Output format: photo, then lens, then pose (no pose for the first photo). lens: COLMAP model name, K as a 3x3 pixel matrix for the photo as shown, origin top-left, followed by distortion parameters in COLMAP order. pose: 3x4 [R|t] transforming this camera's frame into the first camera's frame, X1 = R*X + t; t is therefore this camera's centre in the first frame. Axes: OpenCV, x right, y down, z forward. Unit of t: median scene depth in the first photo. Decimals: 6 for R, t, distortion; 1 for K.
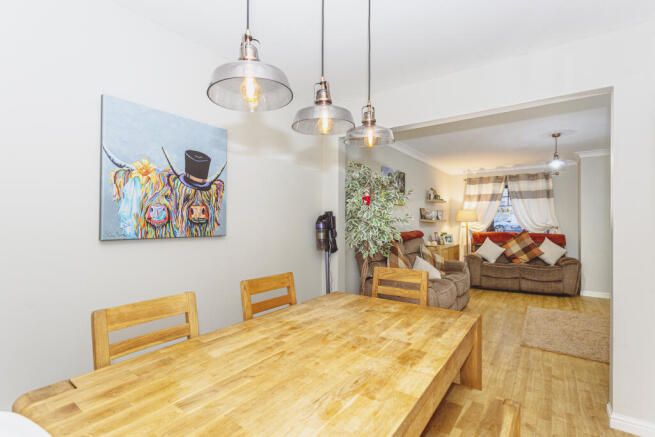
lens RADIAL K [[311.0, 0, 329.2], [0, 311.0, 220.0], [0, 0, 1]] dist [0.003733, 0.002320]
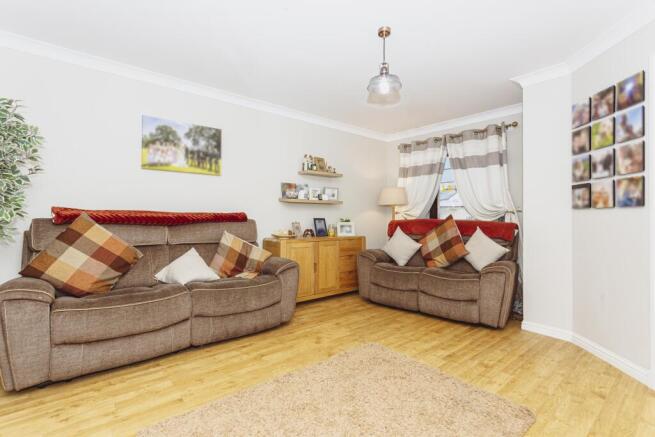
lens RADIAL K [[311.0, 0, 323.3], [0, 311.0, 213.2], [0, 0, 1]] dist [0.003733, 0.002320]
pose [[0.964932, 0.003444, -0.262479, 1.503527], [-0.005746, 0.999951, -0.008004, 0.094126], [0.262439, 0.009231, 0.964905, 0.891091]]
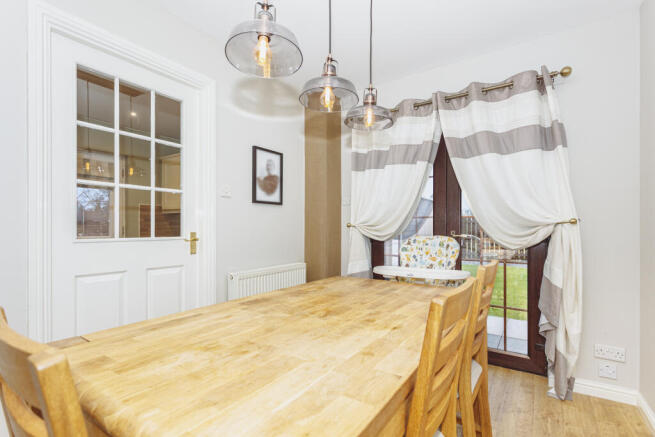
lens RADIAL K [[311.0, 0, 324.4], [0, 311.0, 224.4], [0, 0, 1]] dist [0.003733, 0.002320]
pose [[-0.999945, -0.004676, -0.009383, 0.003662], [-0.004559, 0.999913, -0.012400, 0.077932], [0.009440, -0.012357, -0.999879, 1.157628]]
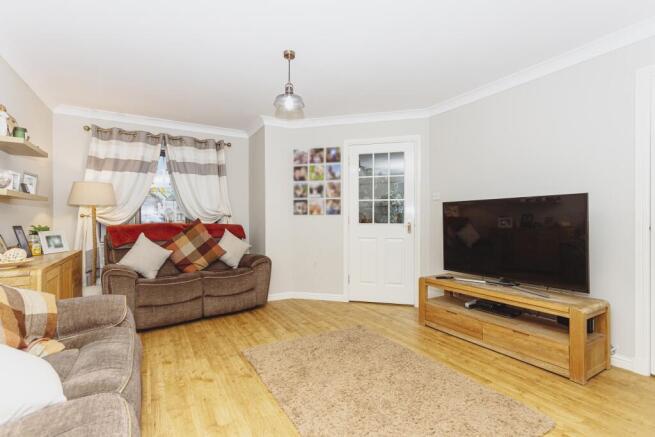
lens RADIAL K [[311.0, 0, 324.9], [0, 311.0, 218.1], [0, 0, 1]] dist [0.003733, 0.002320]
pose [[0.426408, -0.000787, 0.904531, 0.416650], [0.001708, 0.999999, 0.000065, 0.083796], [-0.904529, 0.001517, 0.426409, 1.334176]]
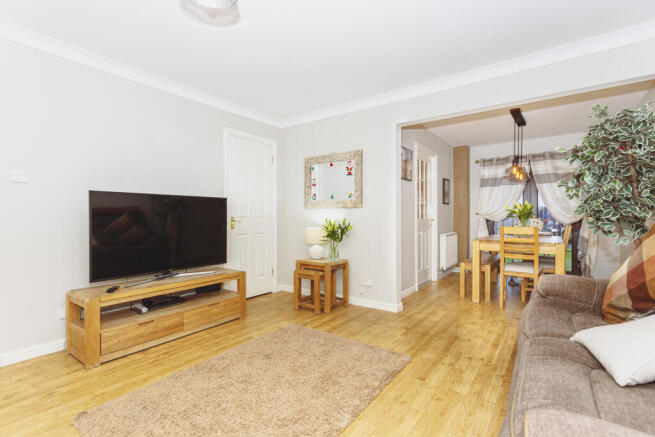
lens RADIAL K [[311.0, 0, 327.9], [0, 311.0, 217.0], [0, 0, 1]] dist [0.003733, 0.002320]
pose [[-0.999939, -0.002530, 0.010786, 1.186642], [-0.002574, 0.999988, -0.004120, 0.105170], [-0.010776, -0.004147, -0.999933, 2.564643]]
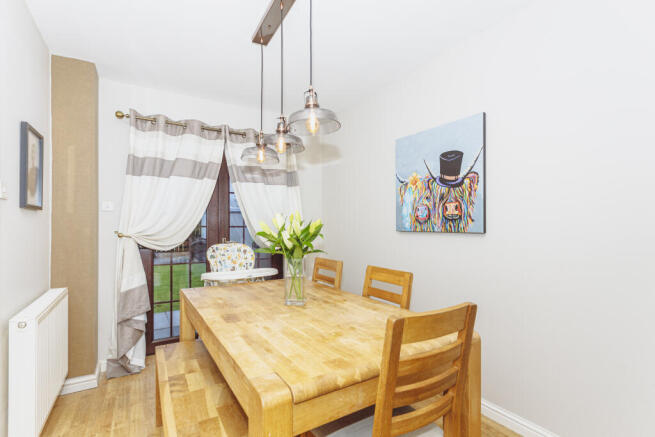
lens RADIAL K [[311.0, 0, 319.1], [0, 311.0, 222.7], [0, 0, 1]] dist [0.003733, 0.002320]
pose [[-0.405773, -0.011270, -0.913905, 0.673933], [0.002486, 0.999907, -0.013434, 0.032440], [0.913971, -0.007723, -0.405707, 0.966102]]
